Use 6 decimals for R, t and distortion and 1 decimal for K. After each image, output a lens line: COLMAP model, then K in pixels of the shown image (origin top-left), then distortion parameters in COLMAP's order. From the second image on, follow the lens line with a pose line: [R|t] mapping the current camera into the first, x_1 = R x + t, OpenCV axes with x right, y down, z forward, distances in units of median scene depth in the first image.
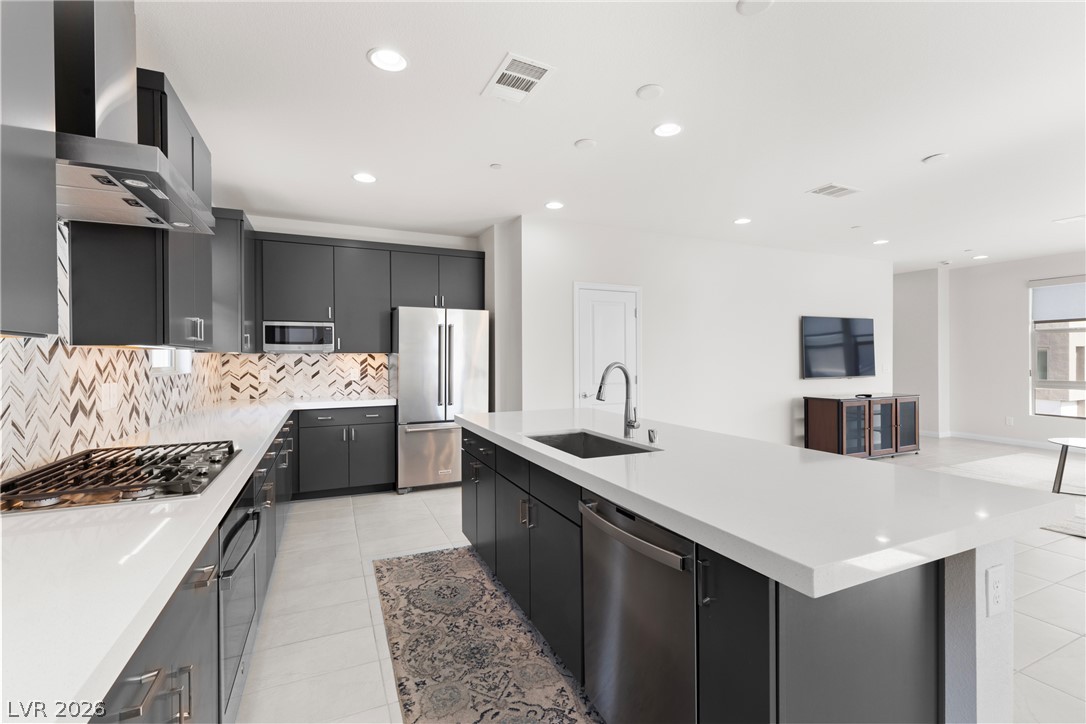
lens RADIAL K [[484.2, 0, 541.8], [0, 484.2, 359.3], [0, 0, 1]] dist [0.007892, -0.002088]
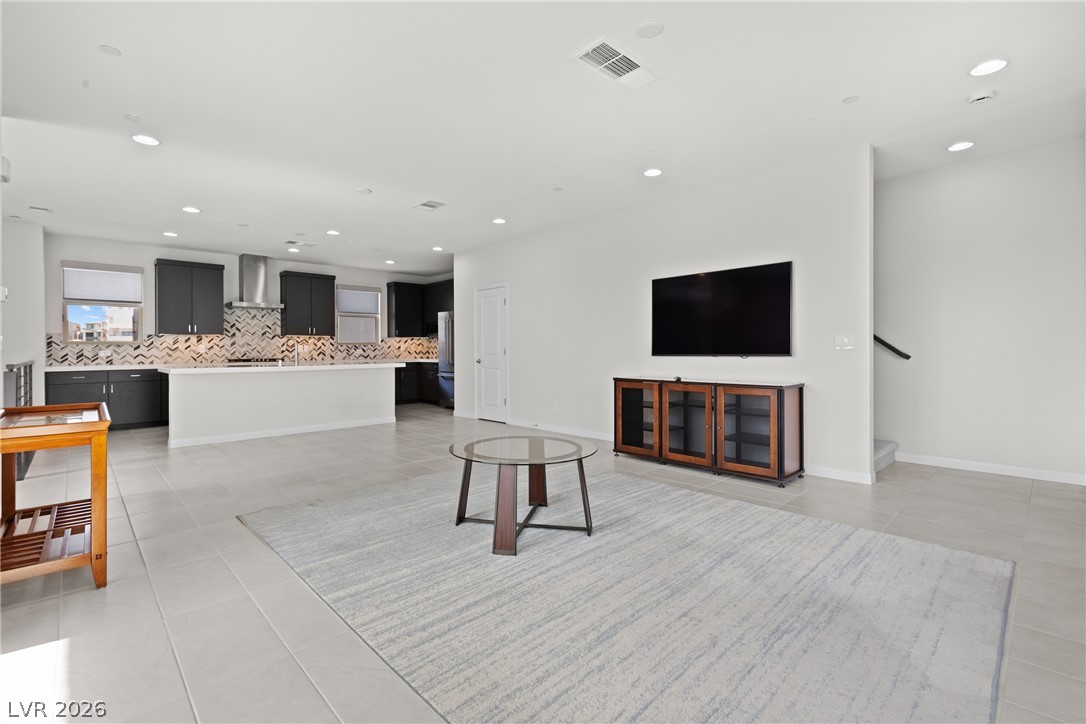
lens RADIAL K [[484.2, 0, 546.6], [0, 484.2, 353.4], [0, 0, 1]] dist [0.007892, -0.002088]
pose [[0.349364, 0.012624, -0.936902, 2.903715], [0.001223, 0.999902, 0.013929, 0.051904], [0.936986, -0.006012, 0.349314, 1.214413]]
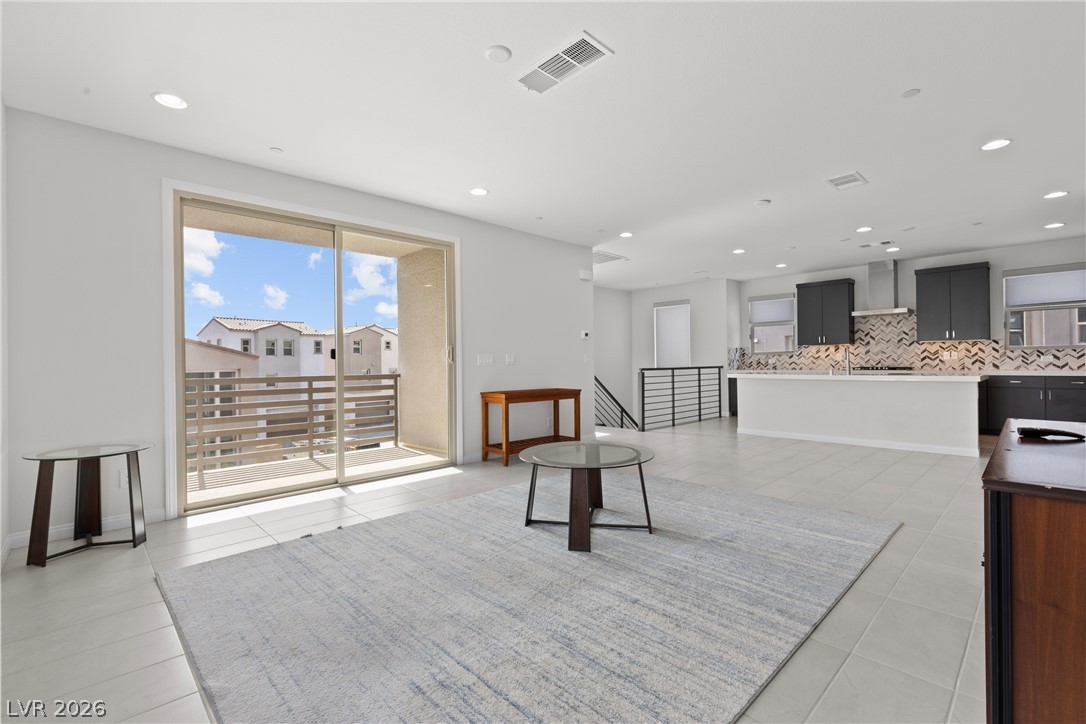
lens RADIAL K [[484.2, 0, 551.6], [0, 484.2, 361.7], [0, 0, 1]] dist [0.007892, -0.002088]
pose [[-0.932284, 0.016659, -0.361343, 2.385947], [0.016195, 0.999860, 0.004311, 0.048268], [0.361364, -0.001833, -0.932423, 2.579960]]
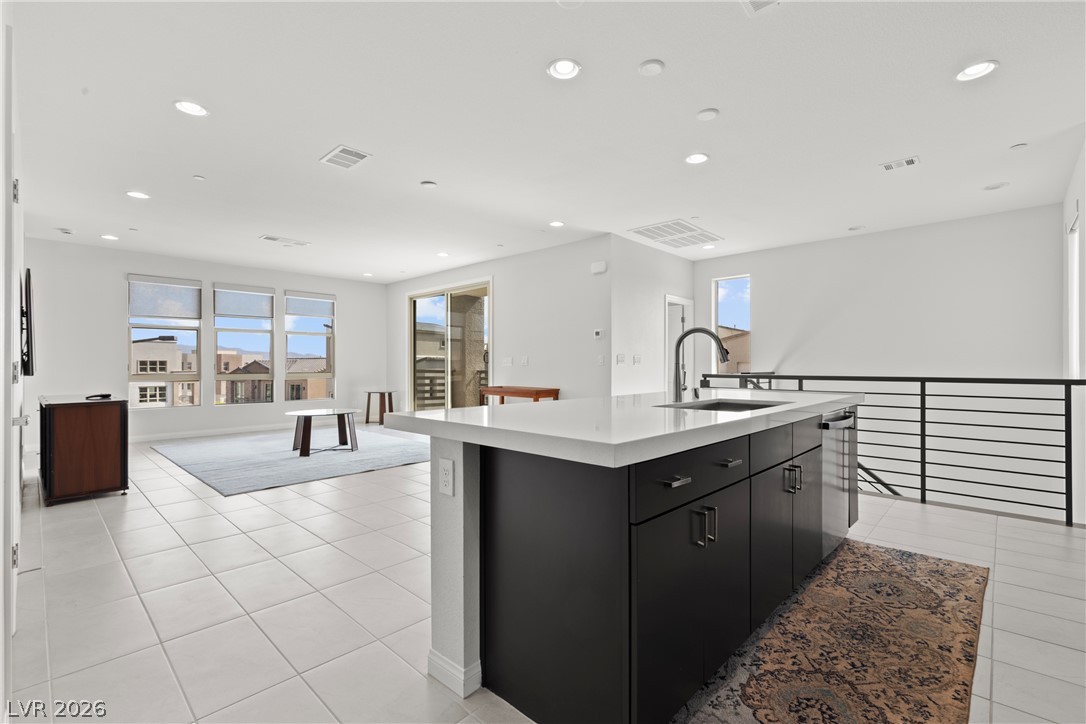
lens RADIAL K [[484.2, 0, 544.2], [0, 484.2, 368.2], [0, 0, 1]] dist [0.007892, -0.002088]
pose [[-0.384764, -0.007056, 0.922988, -0.590014], [0.002674, 0.999958, 0.008759, 0.069067], [-0.923011, 0.005839, -0.384729, 1.490247]]
